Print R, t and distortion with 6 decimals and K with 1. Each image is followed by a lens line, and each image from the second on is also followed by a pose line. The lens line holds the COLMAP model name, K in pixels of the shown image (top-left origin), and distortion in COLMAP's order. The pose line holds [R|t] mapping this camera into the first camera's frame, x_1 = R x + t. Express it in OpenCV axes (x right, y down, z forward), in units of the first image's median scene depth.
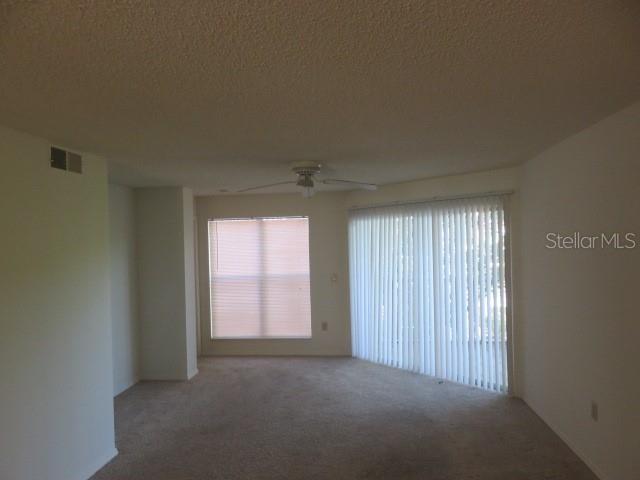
lens RADIAL K [[492.6, 0, 320.8], [0, 492.6, 245.3], [0, 0, 1]] dist [0.000145, 0.018034]
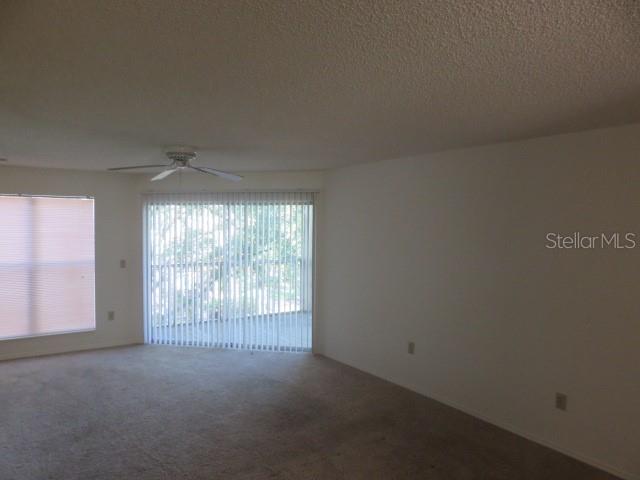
lens RADIAL K [[492.6, 0, 321.0], [0, 492.6, 239.2], [0, 0, 1]] dist [0.000145, 0.018034]
pose [[0.761103, 0.013375, 0.648494, -0.328878], [-0.022666, 0.999725, 0.005983, 0.004457], [-0.648235, -0.019252, 0.761197, 0.031800]]
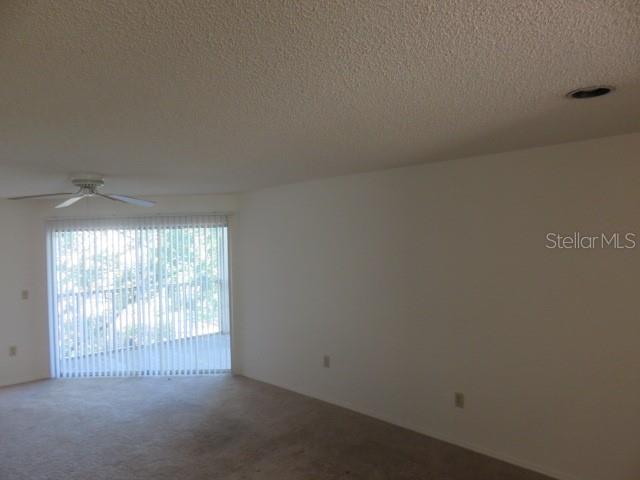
lens RADIAL K [[492.6, 0, 319.4], [0, 492.6, 238.0], [0, 0, 1]] dist [0.000145, 0.018034]
pose [[0.647868, 0.011022, 0.761673, -0.343753], [0.016850, 0.999443, -0.028796, -0.003253], [-0.761567, 0.031490, 0.647321, 0.004064]]
